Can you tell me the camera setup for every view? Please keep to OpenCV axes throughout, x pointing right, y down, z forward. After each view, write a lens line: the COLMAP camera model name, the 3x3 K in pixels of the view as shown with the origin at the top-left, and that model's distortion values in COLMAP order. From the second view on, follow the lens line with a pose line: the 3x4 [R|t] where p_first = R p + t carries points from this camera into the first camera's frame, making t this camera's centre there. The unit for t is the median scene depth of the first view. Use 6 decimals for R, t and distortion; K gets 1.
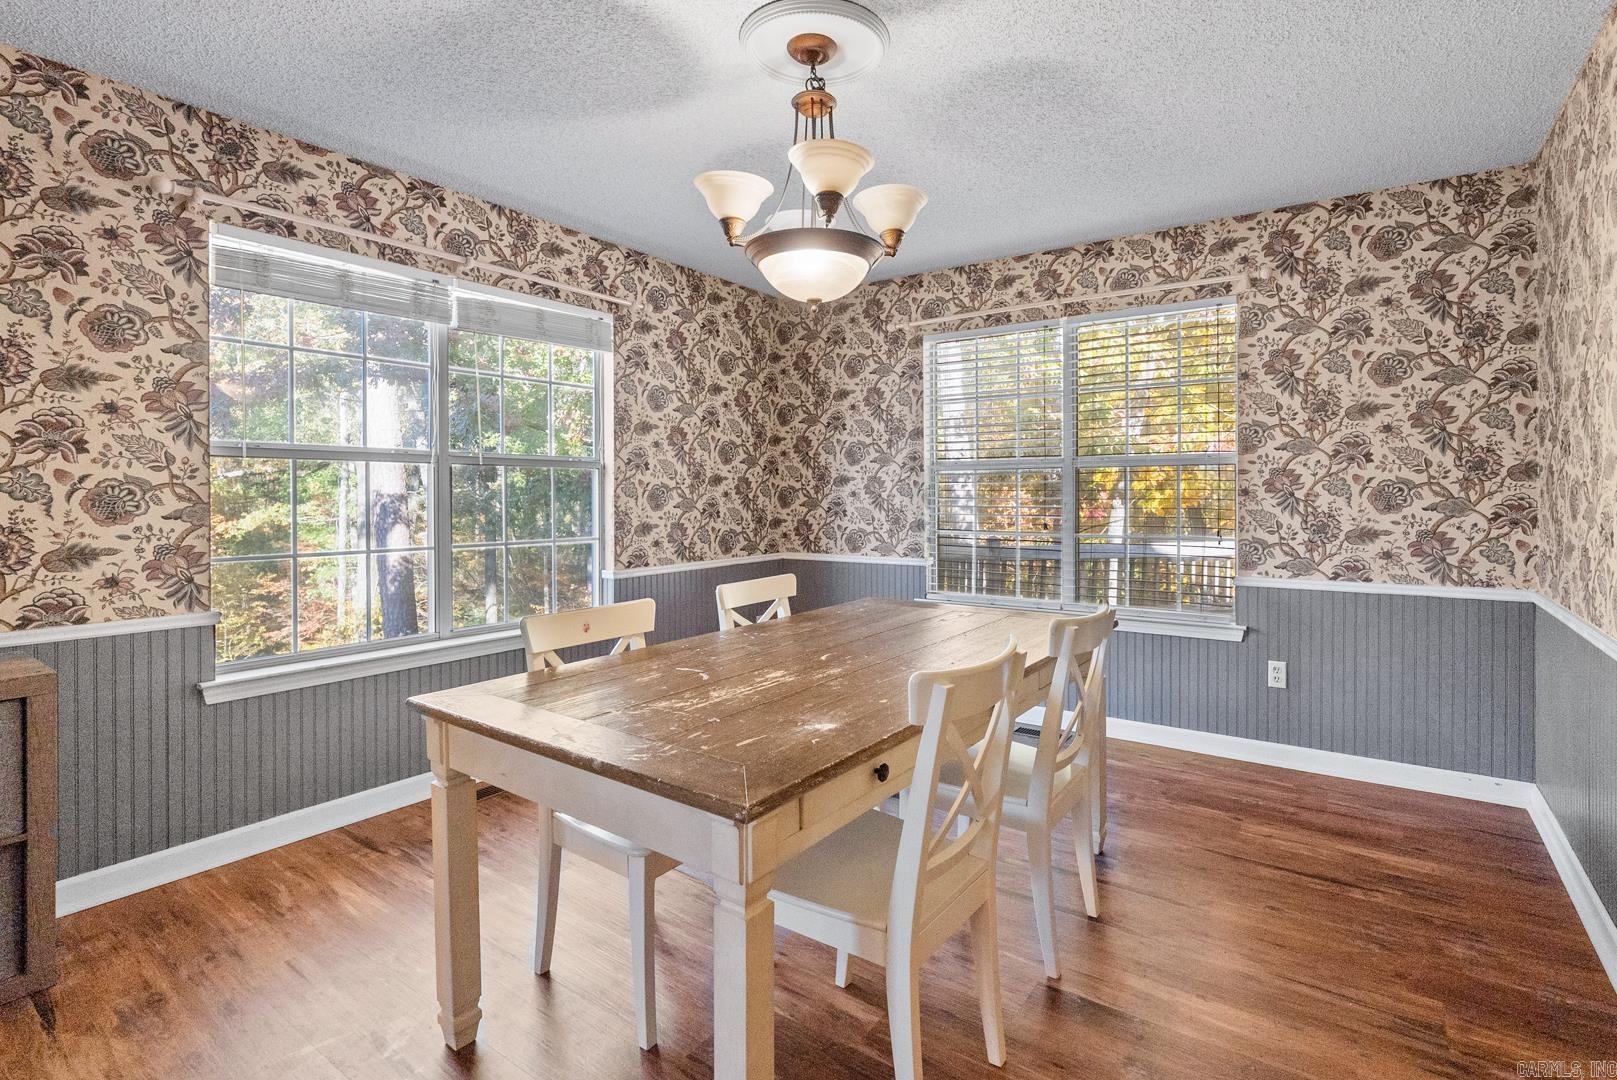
lens RADIAL K [[777.2, 0, 845.4], [0, 777.2, 500.1], [0, 0, 1]] dist [-0.010860, 0.000817]
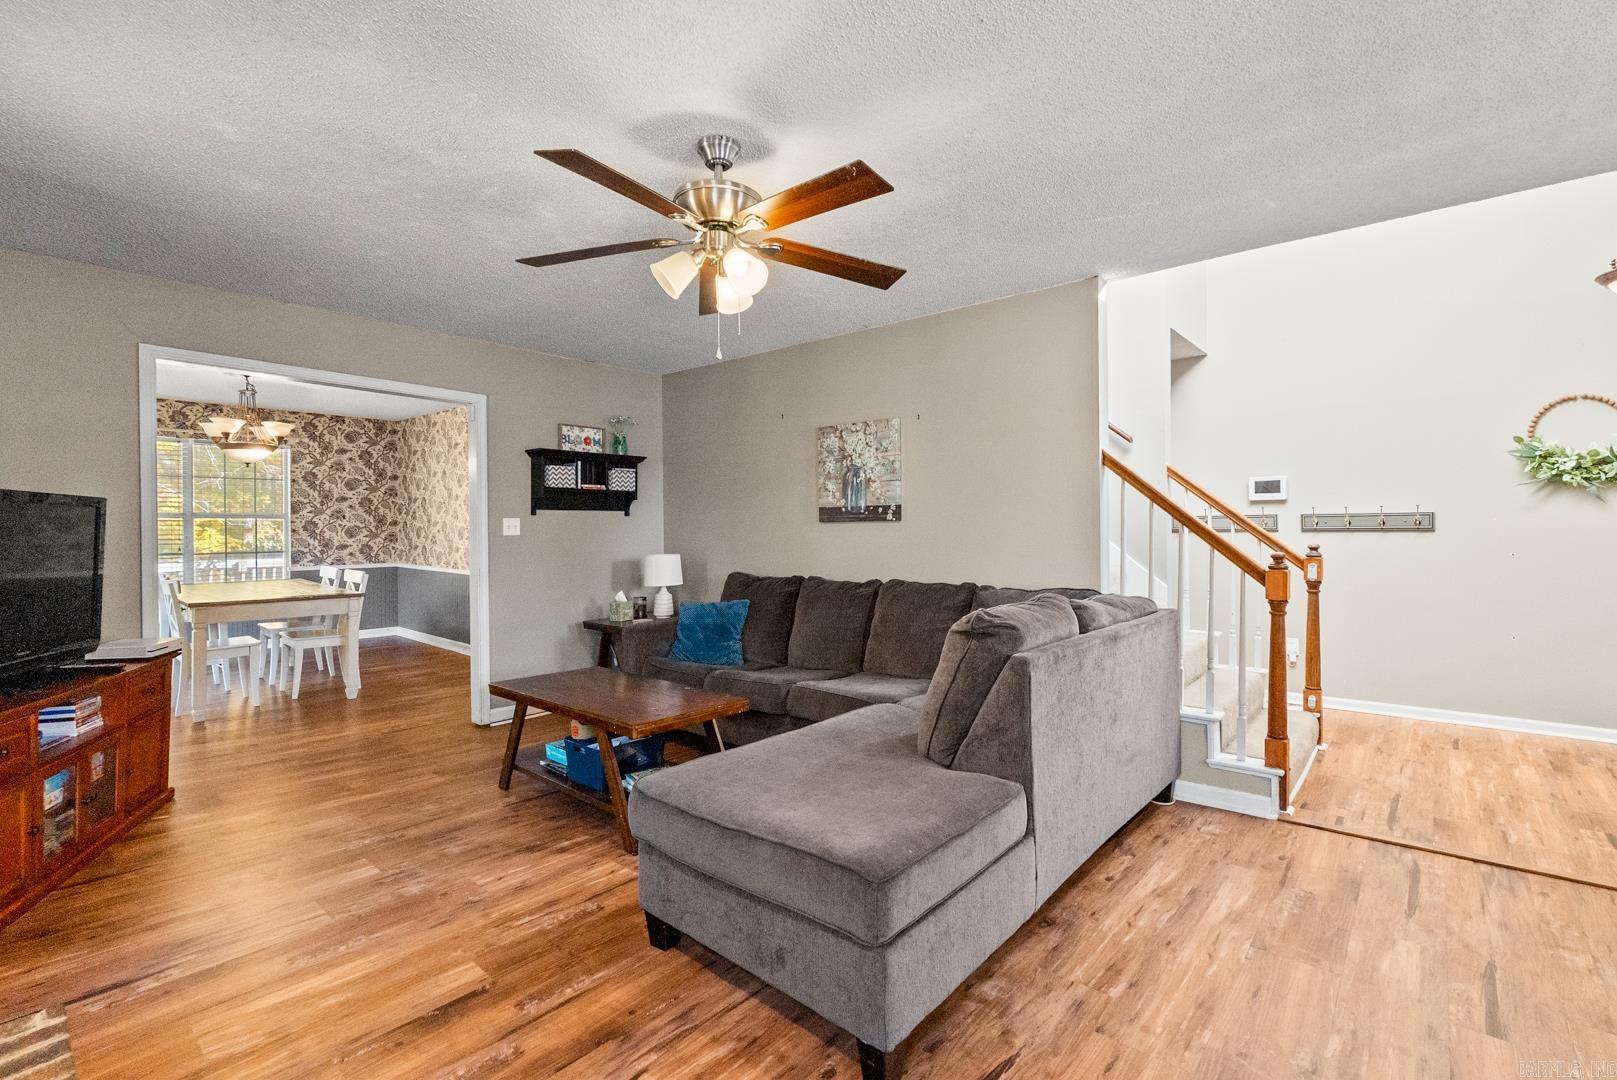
lens RADIAL K [[724.7, 0, 811.7], [0, 724.7, 525.5], [0, 0, 1]] dist [-0.010915, 0.000194]
pose [[0.125023, 0.001594, 0.992153, -1.618531], [0.011150, 0.999933, -0.003011, -0.002234], [-0.992091, 0.011439, 0.124997, -0.915455]]
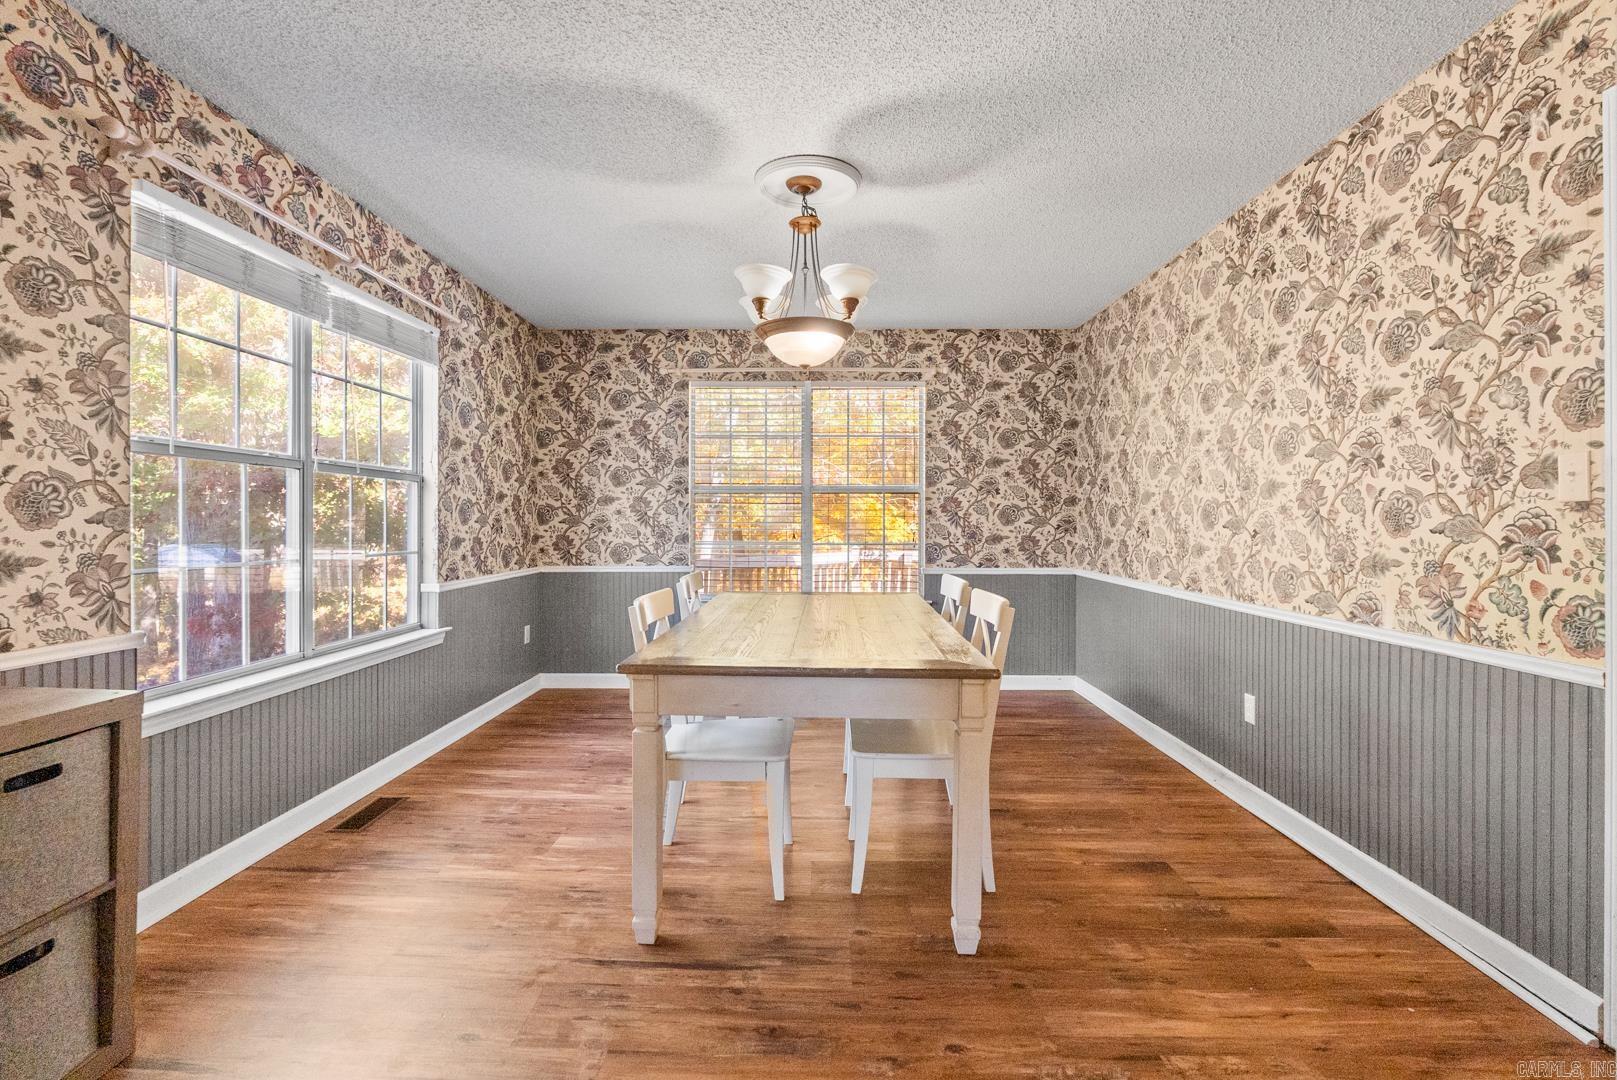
lens RADIAL K [[724.7, 0, 815.7], [0, 724.7, 527.3], [0, 0, 1]] dist [-0.010915, 0.000194]
pose [[0.832379, 0.000787, 0.554206, -0.512367], [-0.000322, 1.000000, -0.000937, 0.023164], [-0.554207, 0.000602, 0.832379, -0.062986]]
